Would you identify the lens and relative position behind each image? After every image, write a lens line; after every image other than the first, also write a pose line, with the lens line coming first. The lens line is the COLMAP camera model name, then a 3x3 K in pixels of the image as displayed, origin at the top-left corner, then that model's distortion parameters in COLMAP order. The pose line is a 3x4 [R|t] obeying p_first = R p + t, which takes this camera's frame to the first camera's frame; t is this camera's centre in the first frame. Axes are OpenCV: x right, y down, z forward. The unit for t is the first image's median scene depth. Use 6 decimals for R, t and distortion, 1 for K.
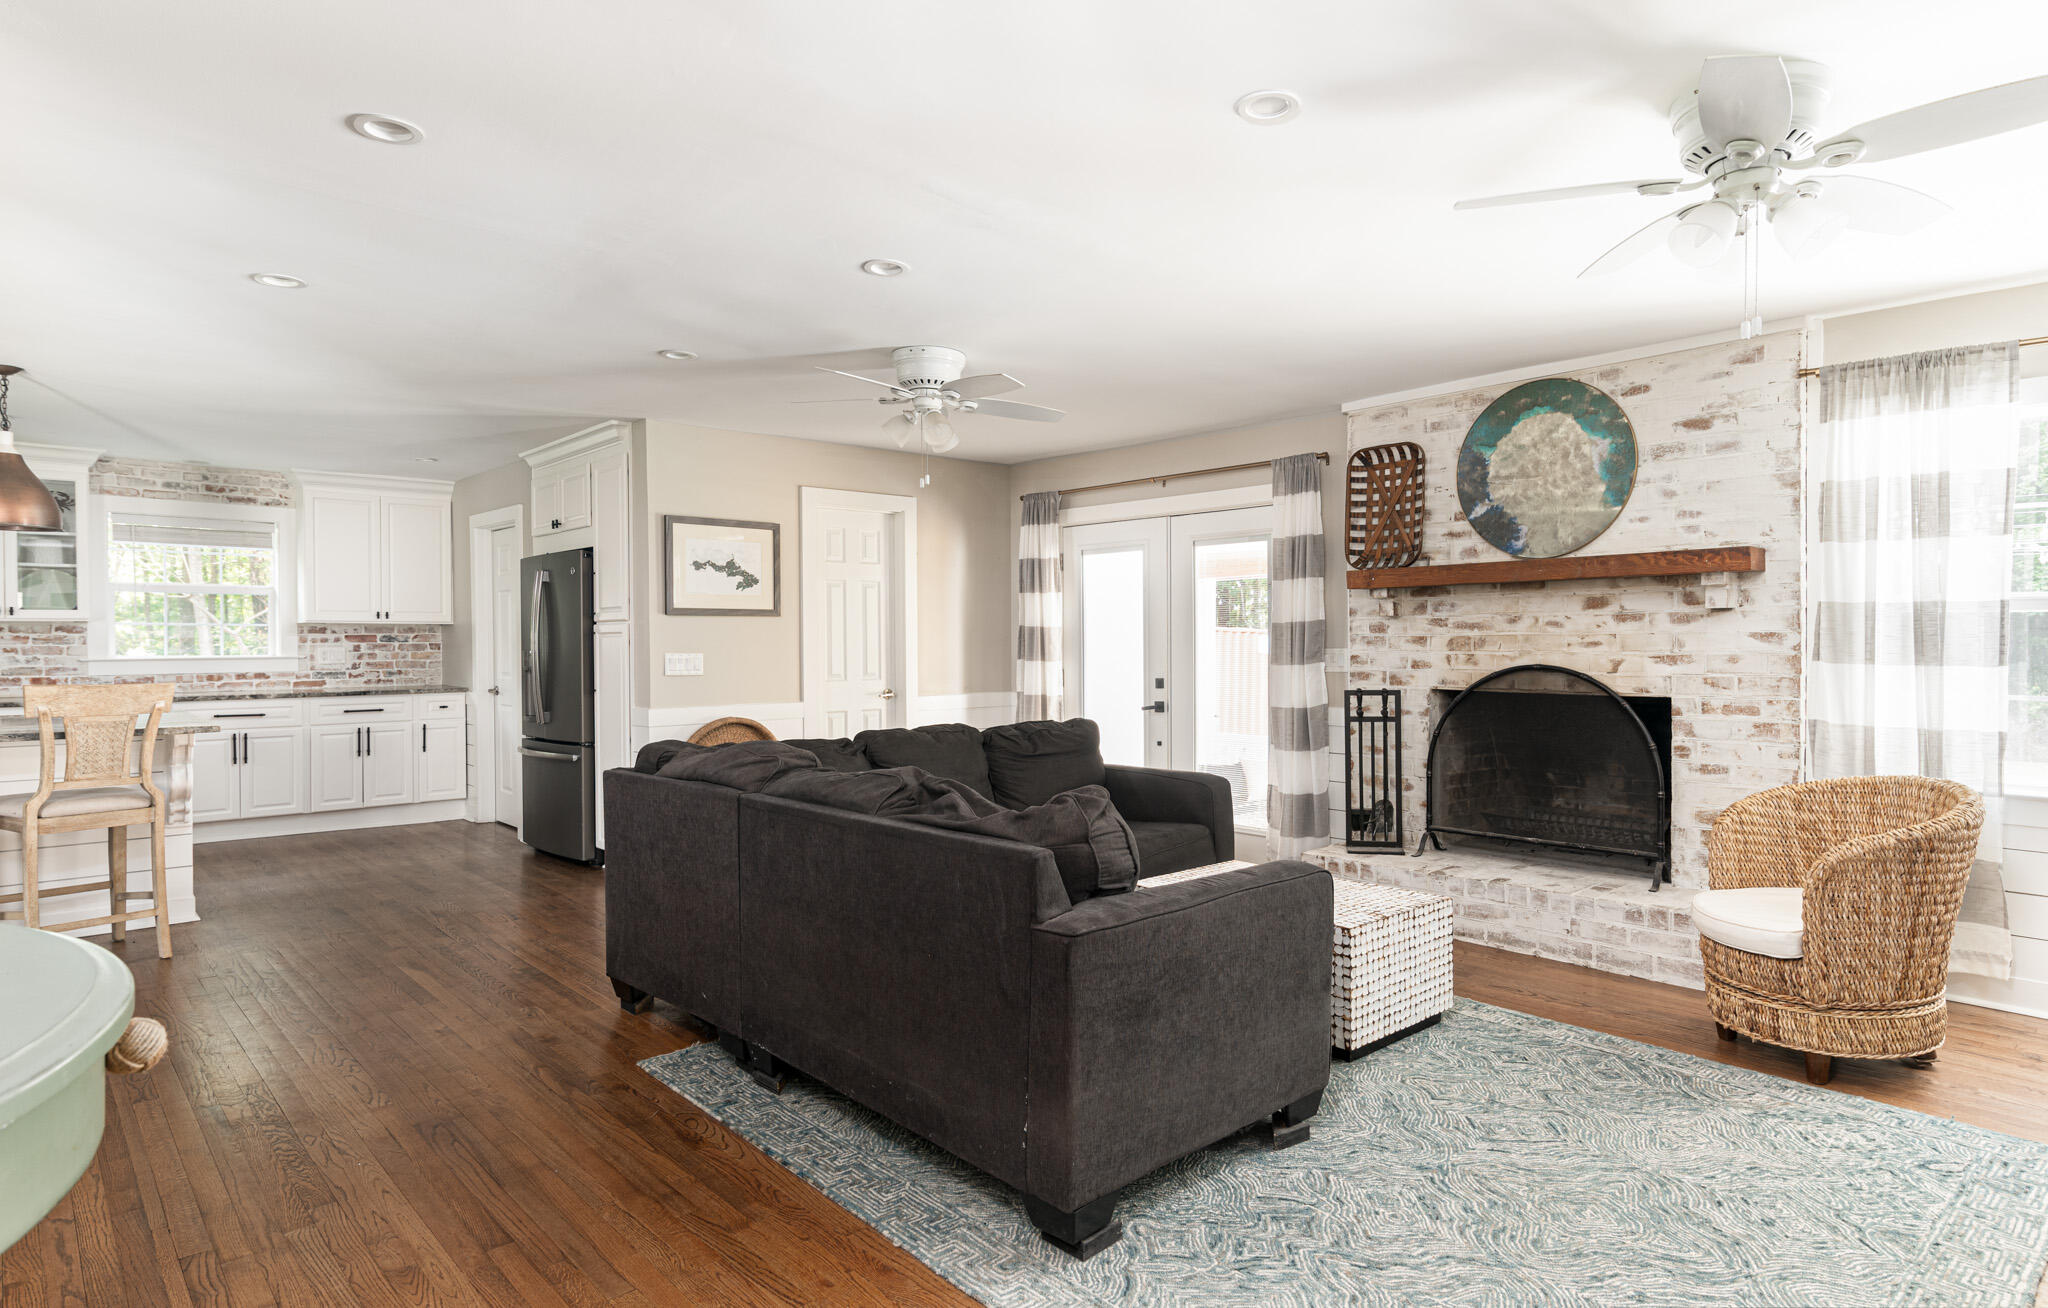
lens RADIAL K [[1130.8, 0, 1042.2], [0, 1130.8, 653.6], [0, 0, 1]] dist [0.011164, -0.000354]
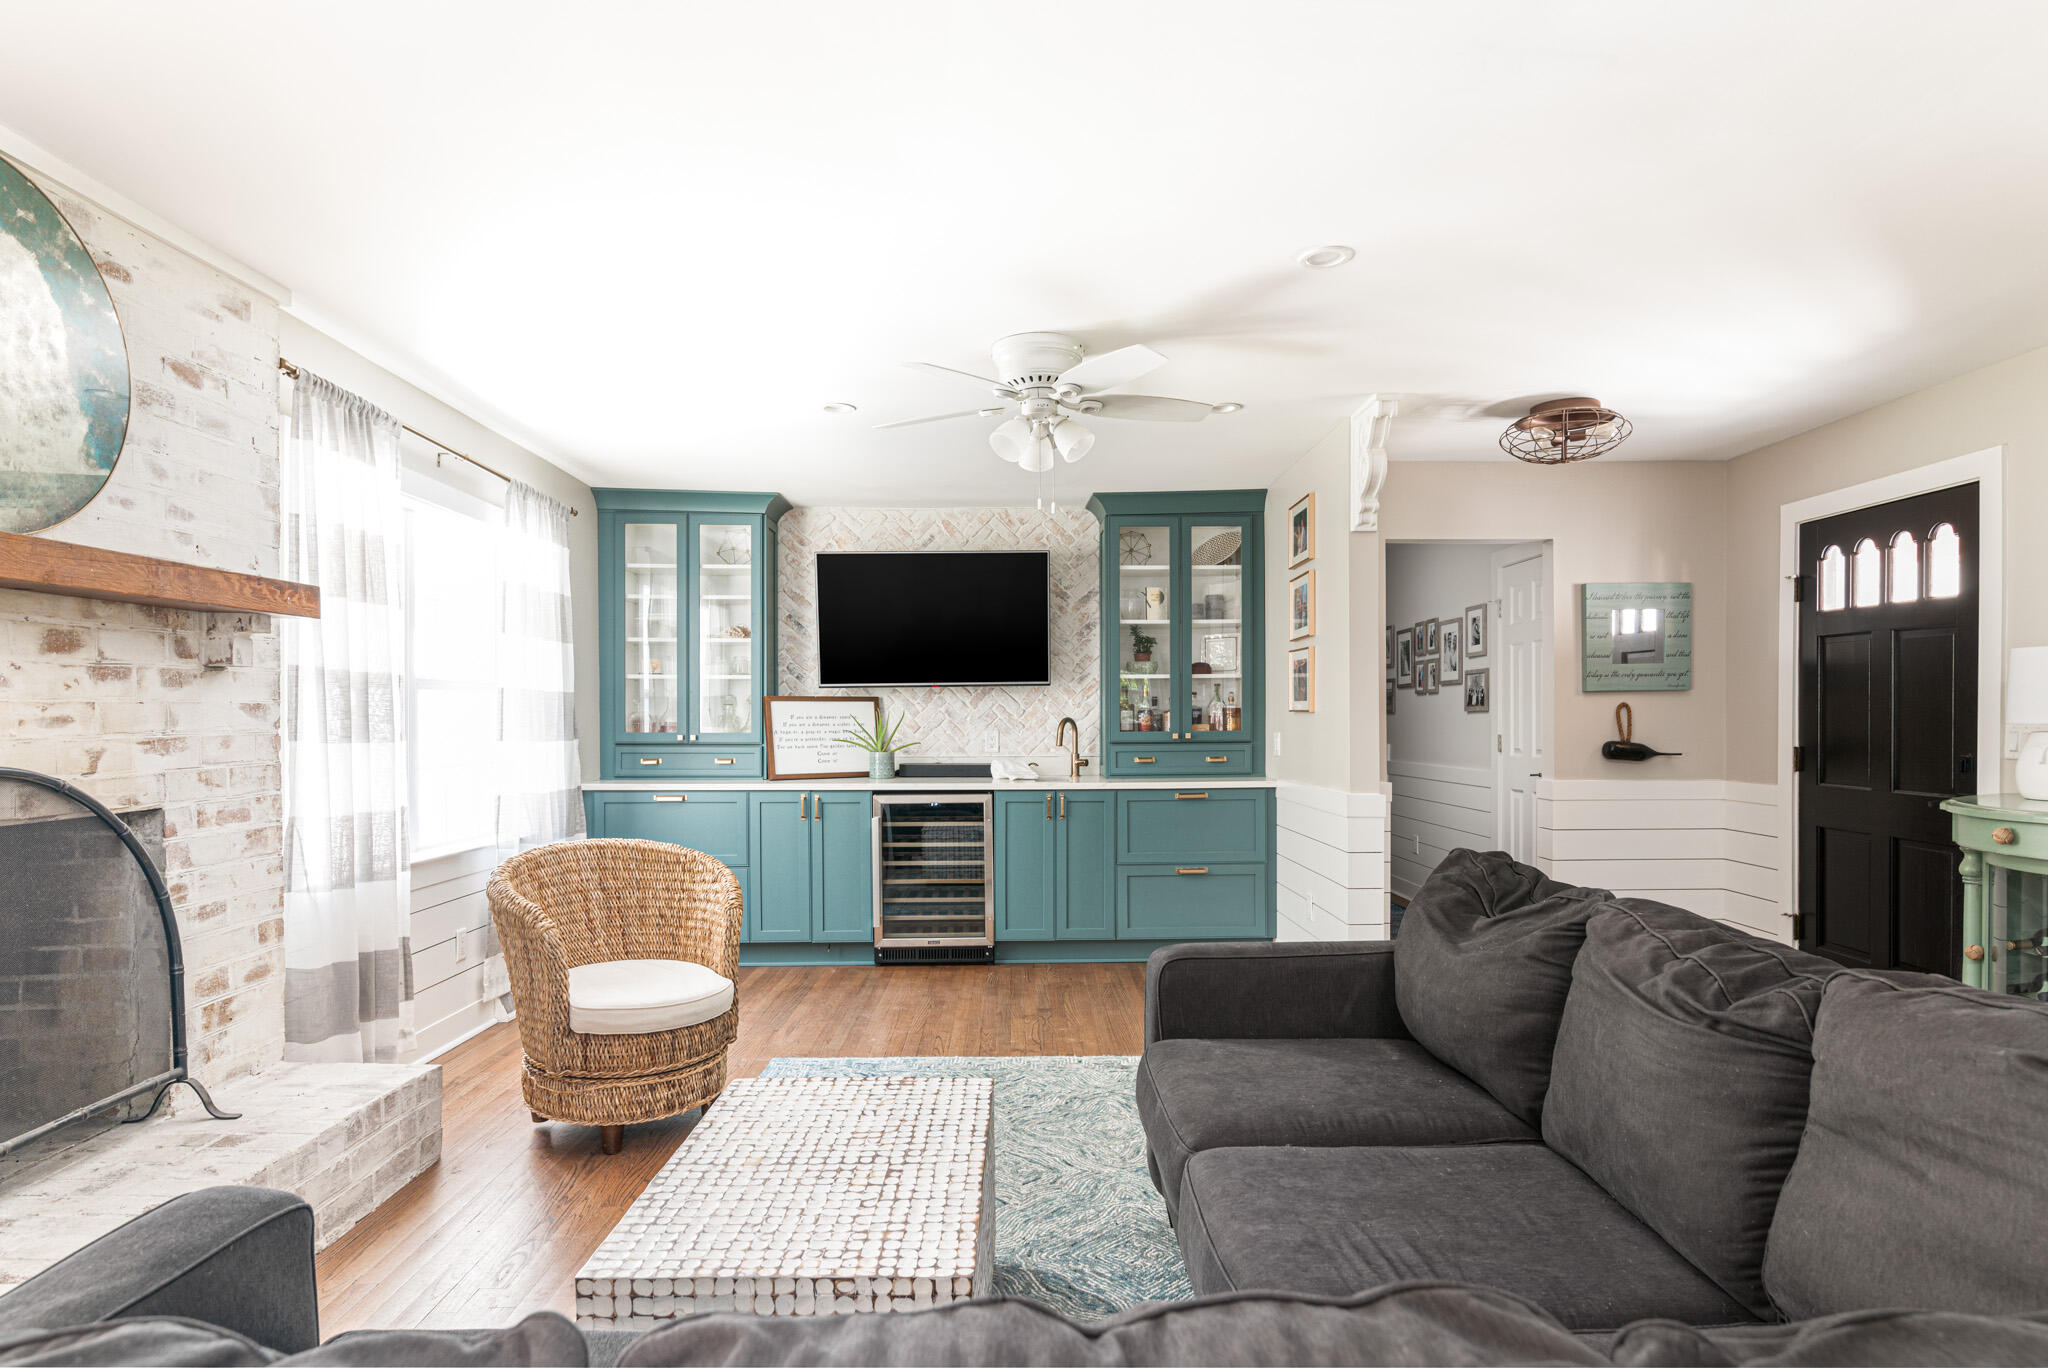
lens RADIAL K [[1122.5, 0, 1033.8], [0, 1122.5, 735.8], [0, 0, 1]] dist [0.001138, -0.001994]
pose [[-0.745151, -0.007920, 0.666849, -0.159456], [0.011840, 0.999615, 0.025103, -0.007939], [-0.666791, 0.026601, -0.744770, 0.933606]]
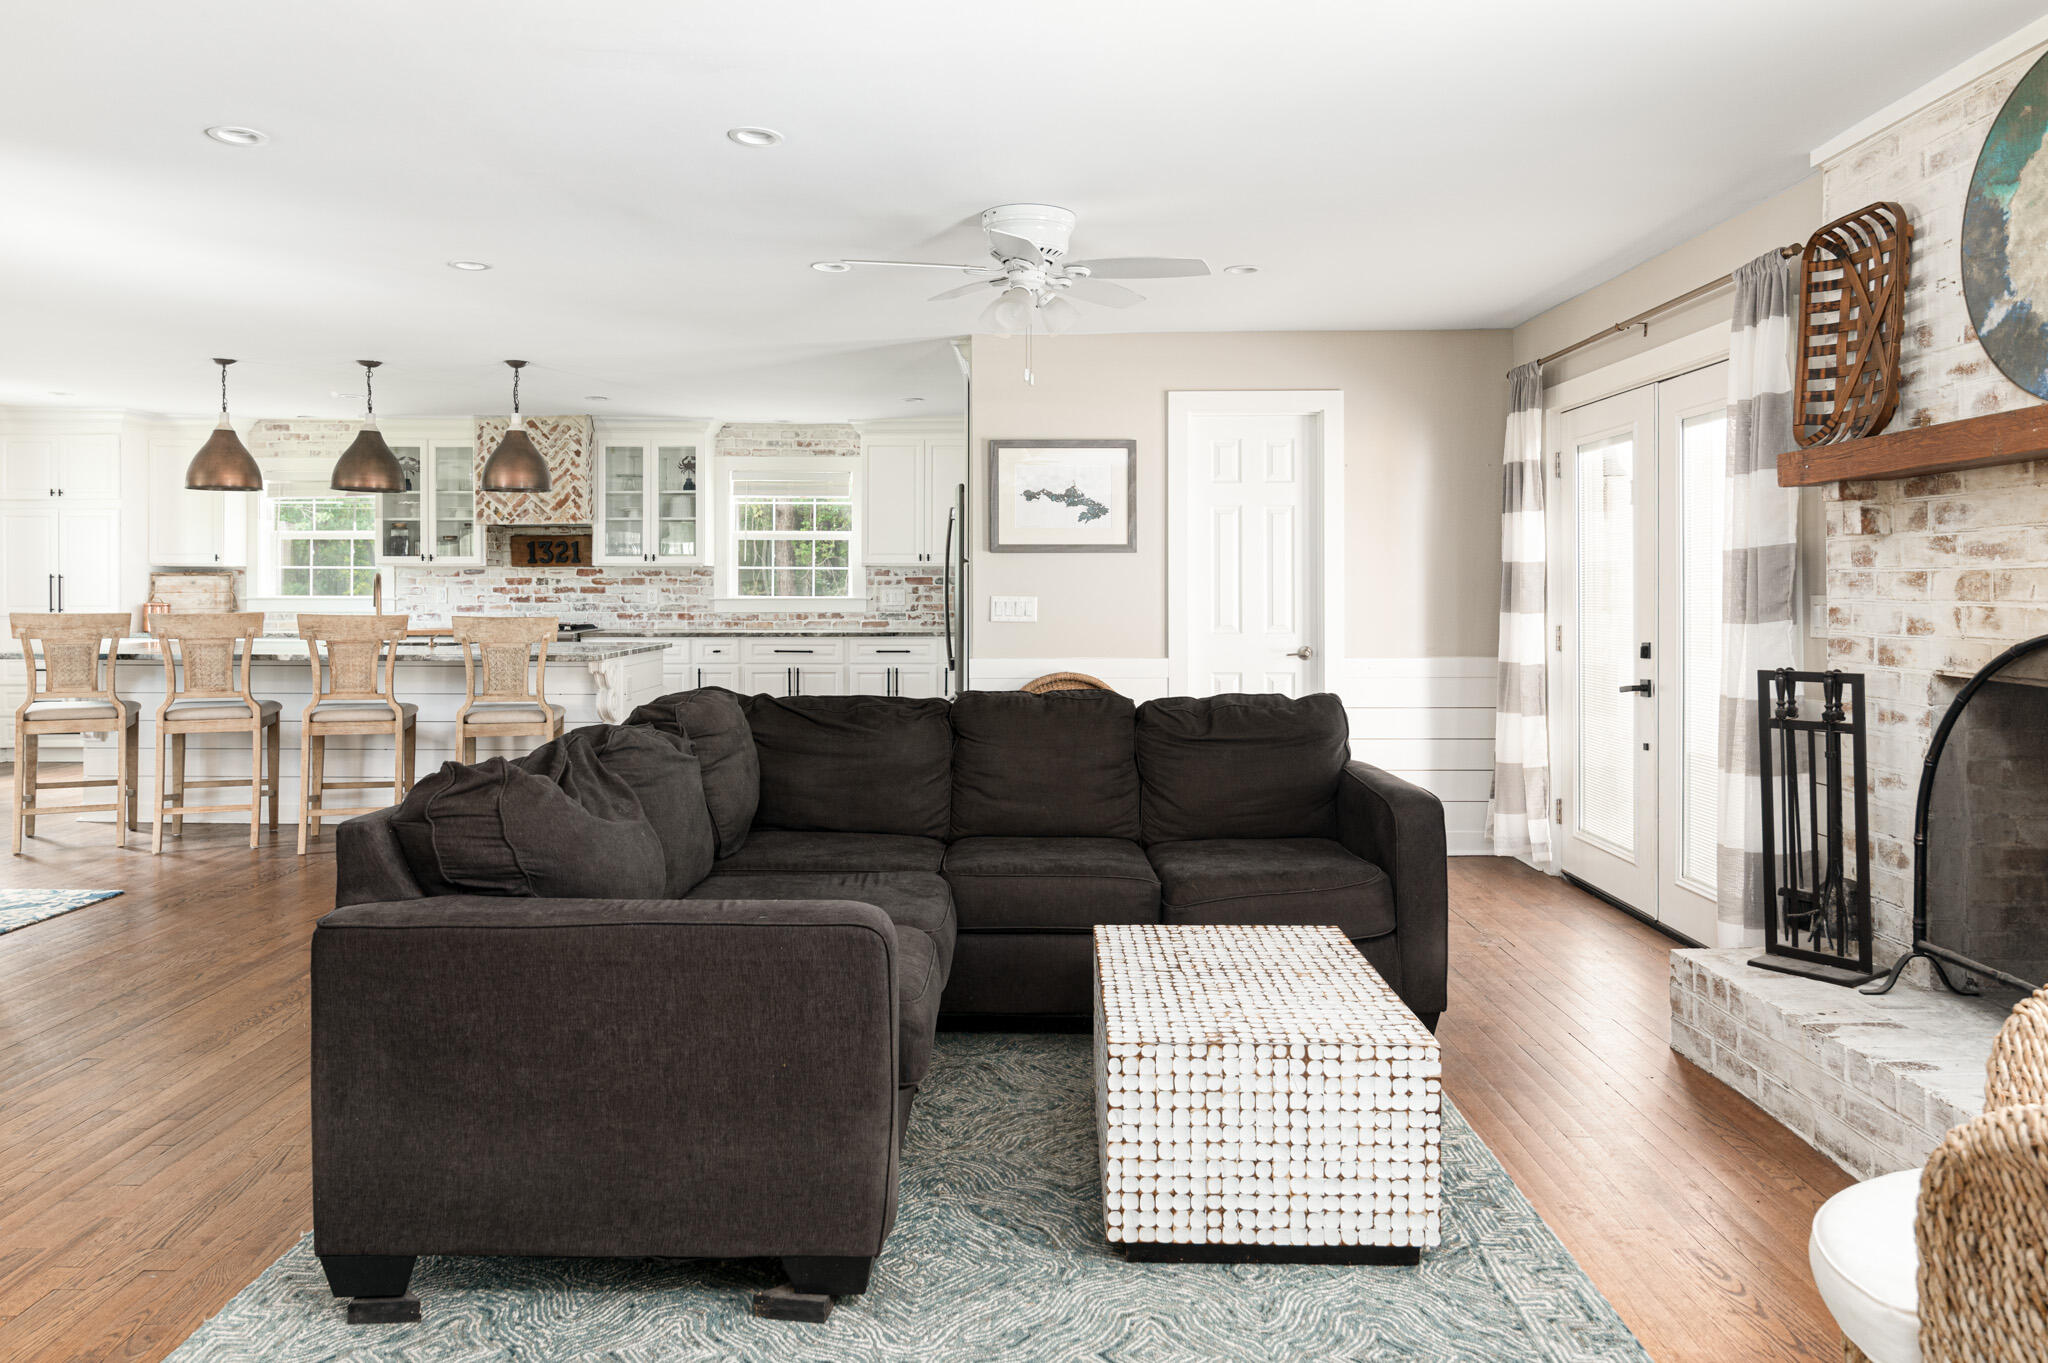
lens RADIAL K [[1374.2, 0, 1007.3], [0, 1374.2, 582.2], [0, 0, 1]] dist [0.006557, -0.004402]
pose [[0.722575, -0.000014, -0.691292, 0.451119], [-0.010197, 0.999891, -0.010679, 0.000284], [0.691217, 0.014765, 0.722496, 0.249920]]
